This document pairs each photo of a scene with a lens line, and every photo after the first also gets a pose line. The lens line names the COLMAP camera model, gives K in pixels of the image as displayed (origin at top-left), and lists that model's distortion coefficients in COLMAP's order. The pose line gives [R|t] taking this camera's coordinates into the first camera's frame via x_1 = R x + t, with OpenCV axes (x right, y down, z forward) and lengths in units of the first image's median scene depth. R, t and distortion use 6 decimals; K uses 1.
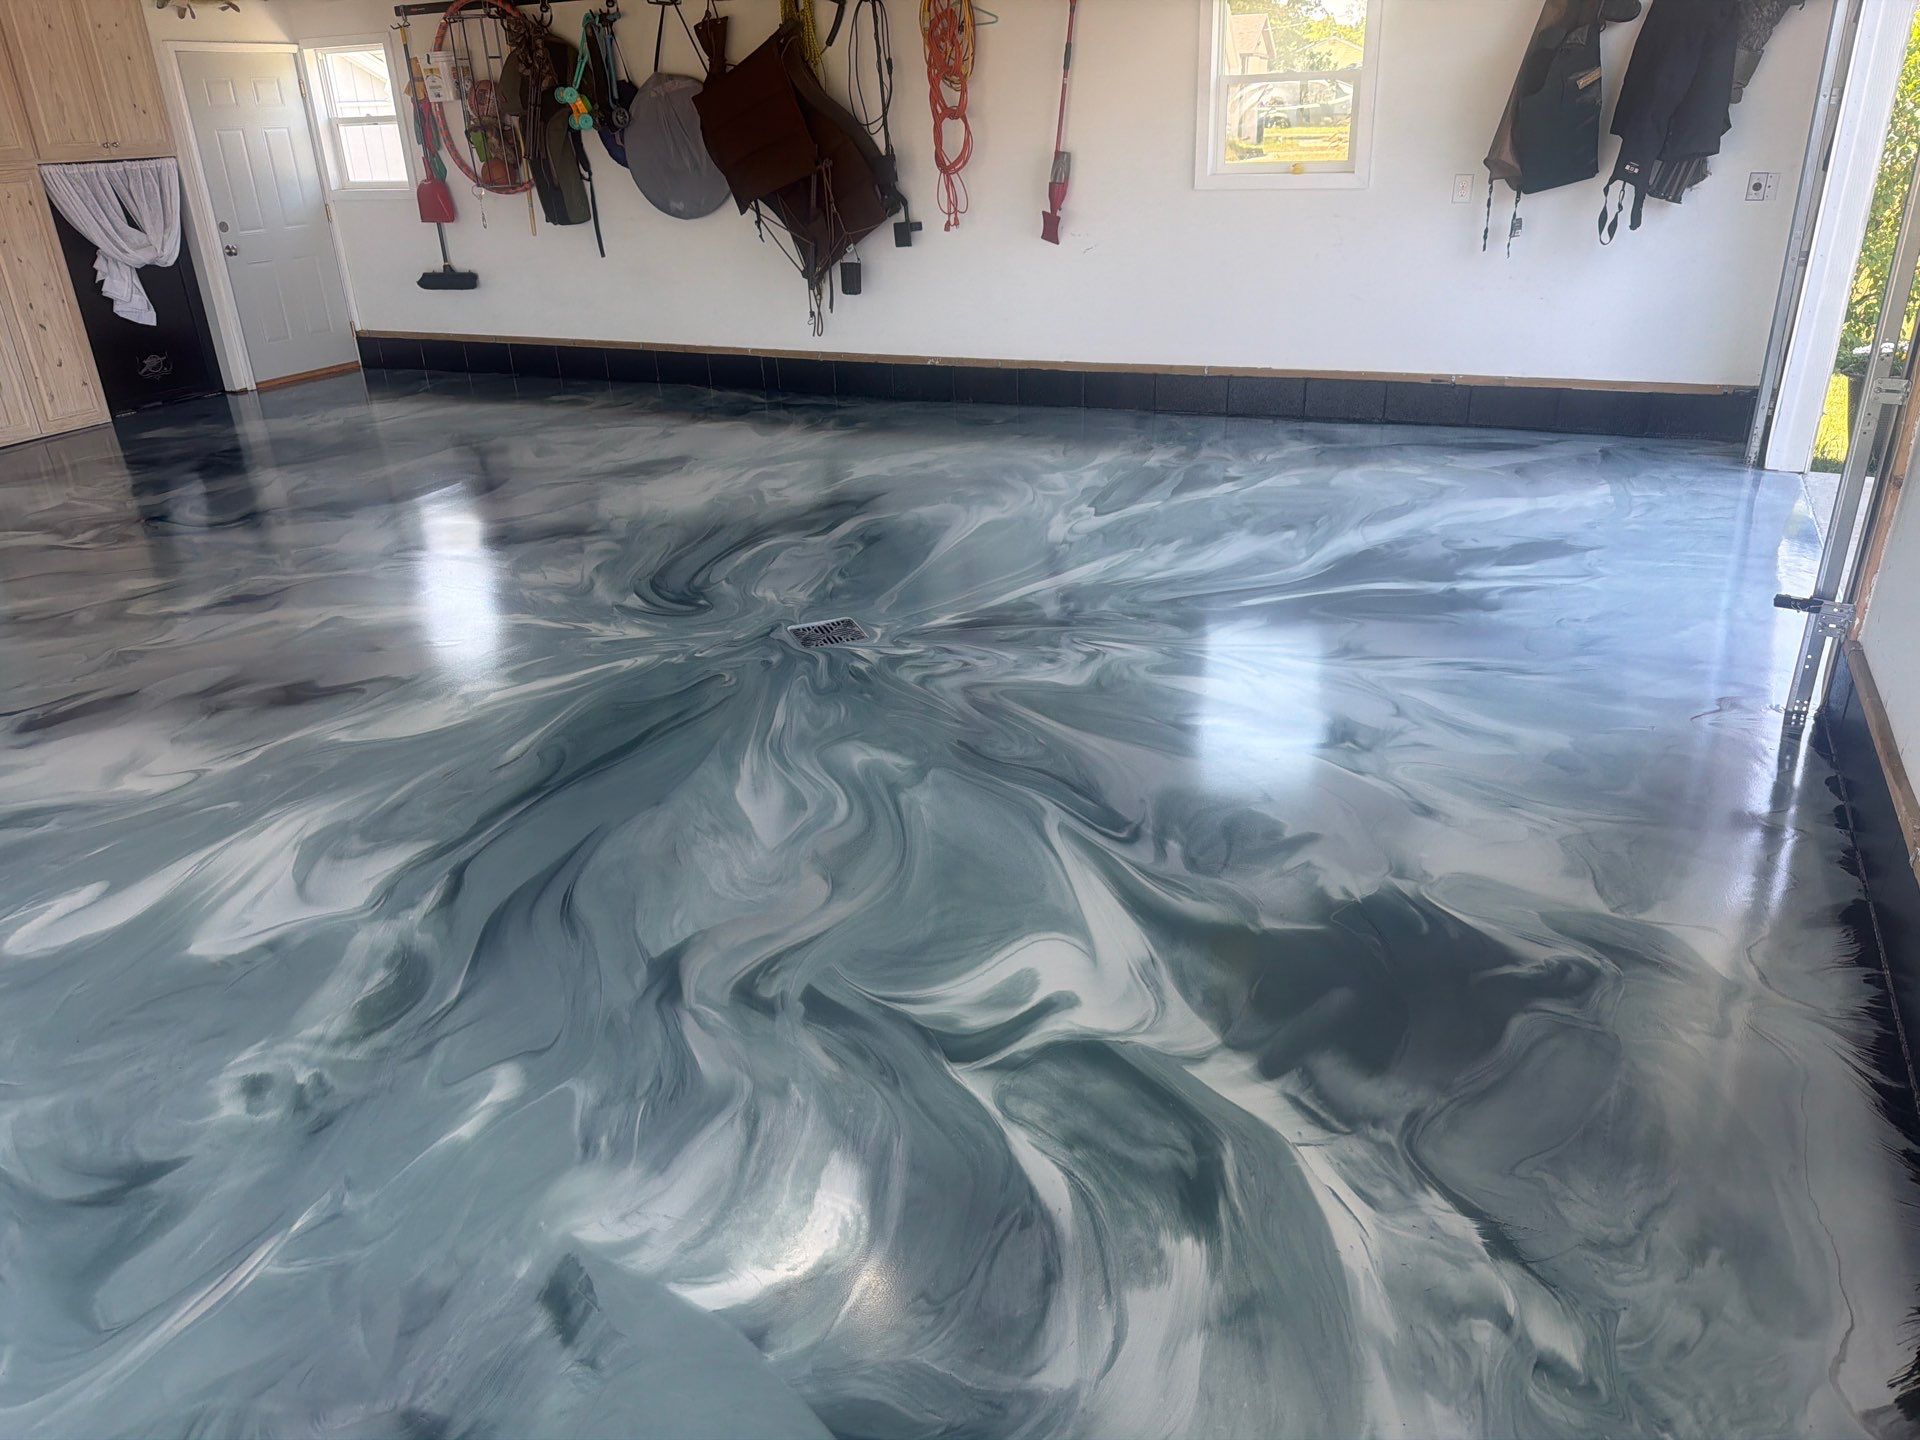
lens RADIAL K [[1355.3, 0, 947.9], [0, 1355.3, 722.5], [0, 0, 1]] dist [0.031174, -0.040619]
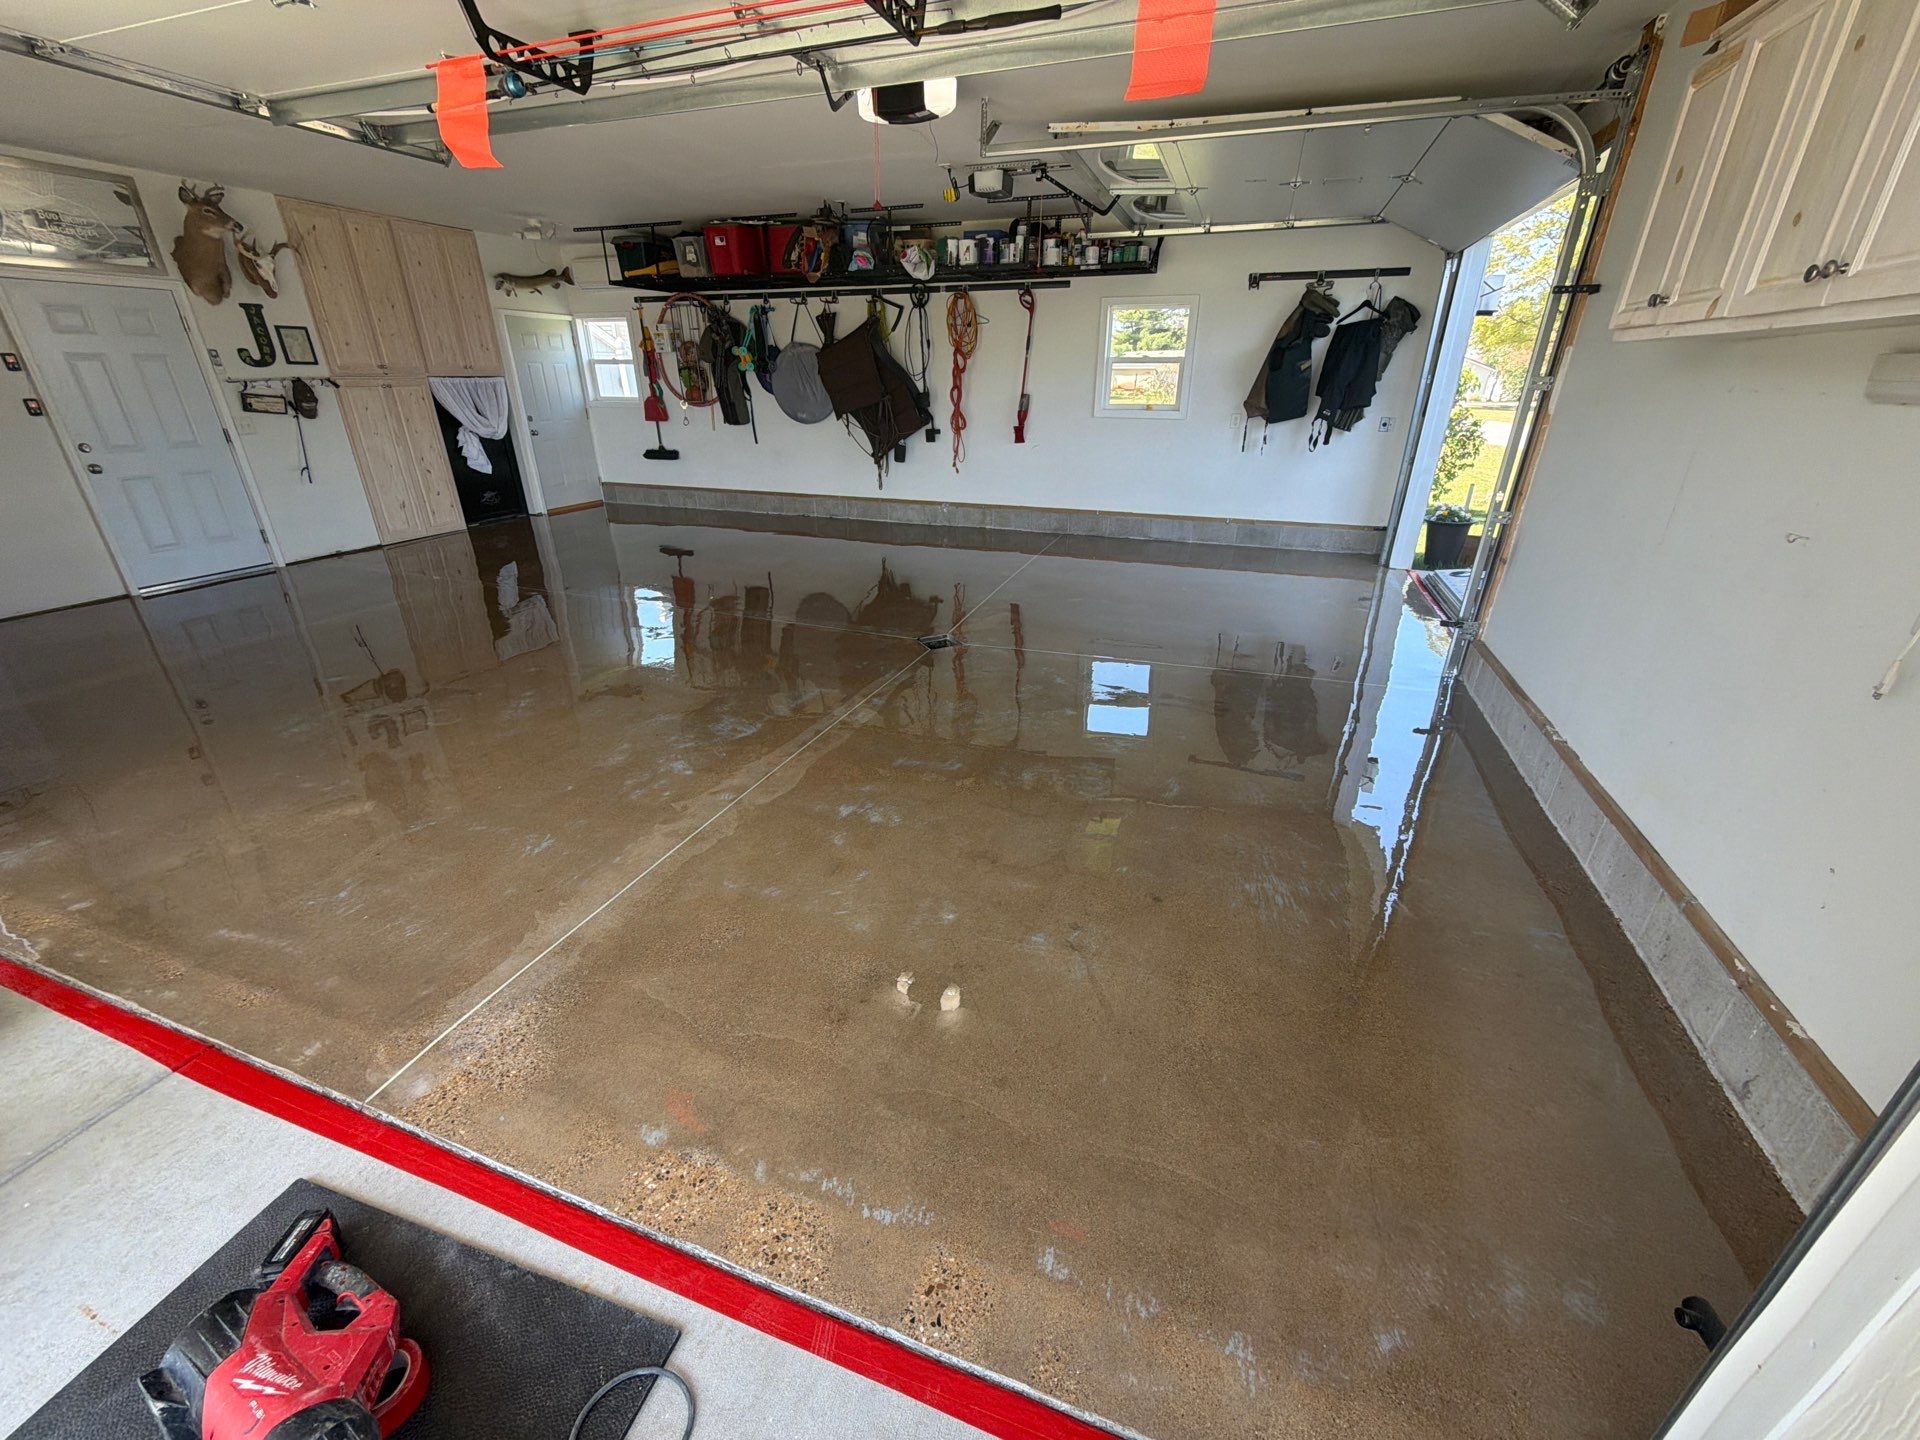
lens RADIAL K [[763.2, 0, 961.1], [0, 763.2, 720.8], [0, 0, 1]] dist [0.001404, -0.000847]
pose [[0.994416, -0.002630, 0.105500, -0.138279], [0.002719, 0.999996, -0.000704, 0.035094], [-0.105497, 0.000987, 0.994419, -0.035598]]
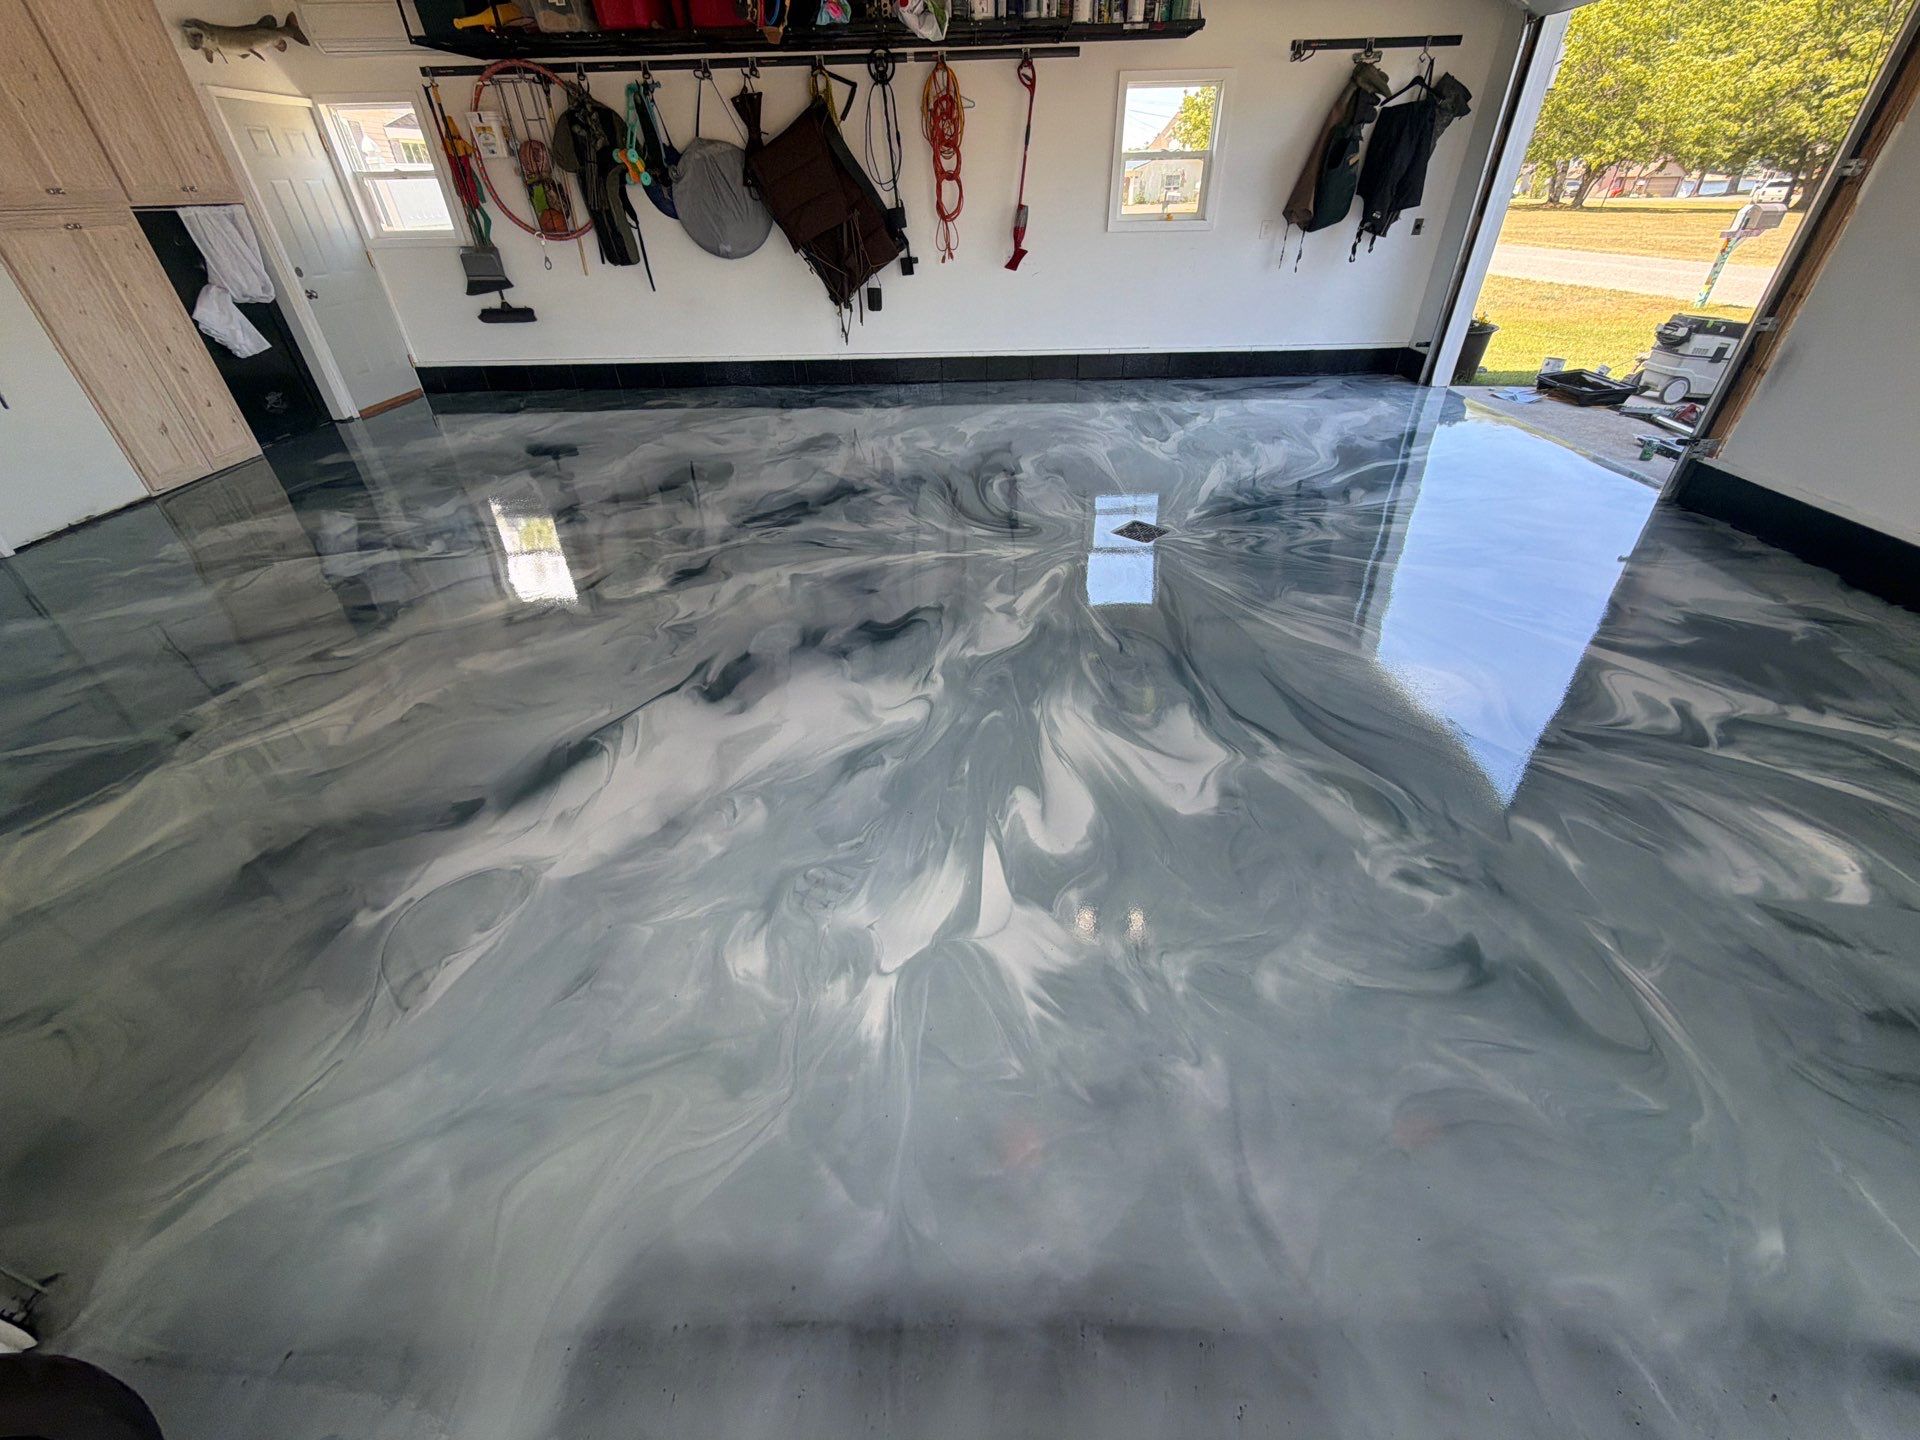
lens RADIAL K [[763.2, 0, 961.4], [0, 763.2, 720.7], [0, 0, 1]] dist [0.001404, -0.000847]
pose [[0.907538, -0.225524, 0.354279, -0.514158], [0.159617, 0.965504, 0.205729, -0.057401], [-0.388455, -0.130158, 0.912229, 0.207379]]
